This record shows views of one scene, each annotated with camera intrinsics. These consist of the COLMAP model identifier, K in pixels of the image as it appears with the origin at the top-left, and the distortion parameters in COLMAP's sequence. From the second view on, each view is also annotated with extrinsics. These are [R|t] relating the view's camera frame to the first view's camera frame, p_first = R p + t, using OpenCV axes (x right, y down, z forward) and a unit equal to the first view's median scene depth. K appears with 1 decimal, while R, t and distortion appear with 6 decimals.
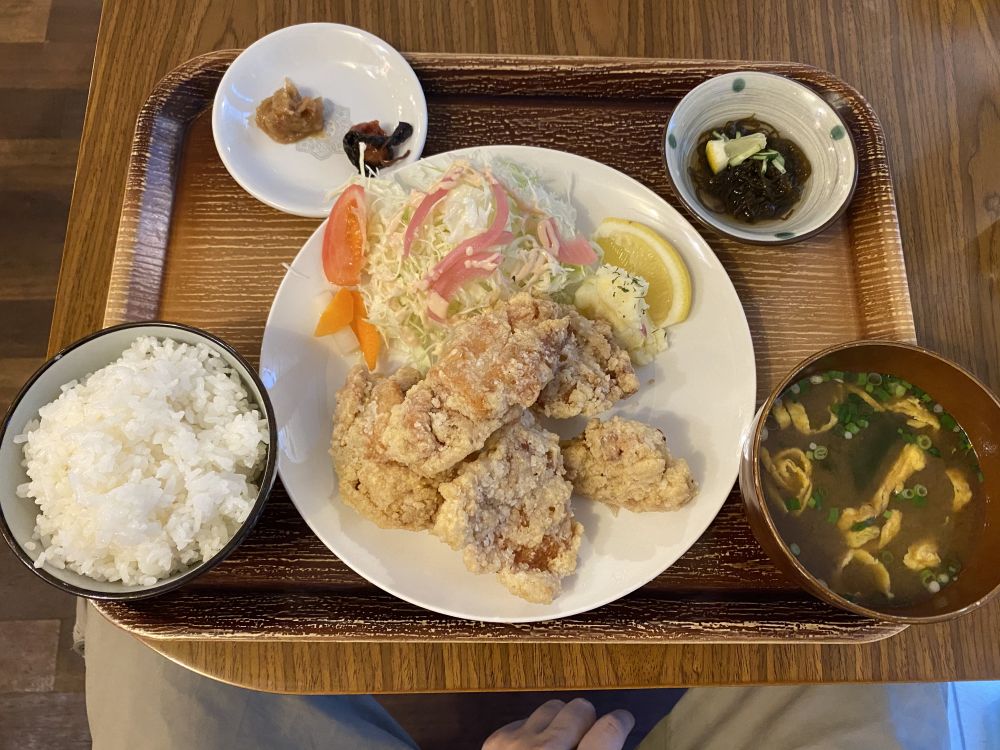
lens RADIAL K [[767.0, 0, 504.7], [0, 767.0, 379.9], [0, 0, 1]] dist [-0.013700, -0.014145]
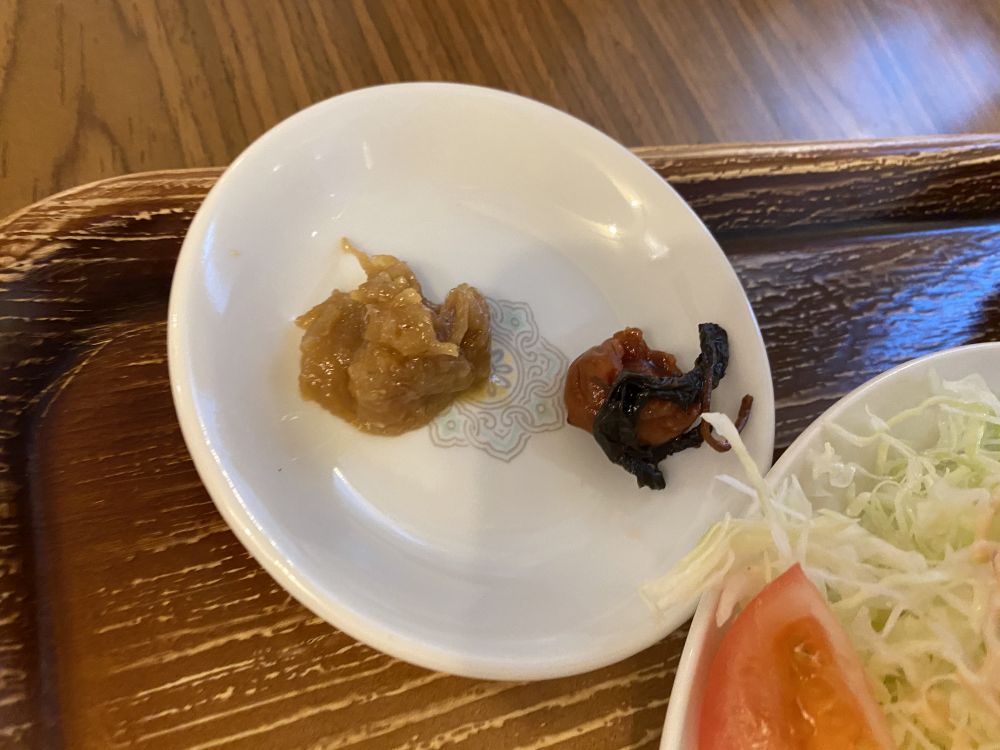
lens RADIAL K [[767.0, 0, 498.9], [0, 767.0, 383.4], [0, 0, 1]] dist [-0.013700, -0.014145]
pose [[0.927278, -0.165551, 0.335779, -0.346962], [0.203299, 0.975817, -0.080311, -0.289291], [-0.314363, 0.142734, 0.938511, 0.661023]]
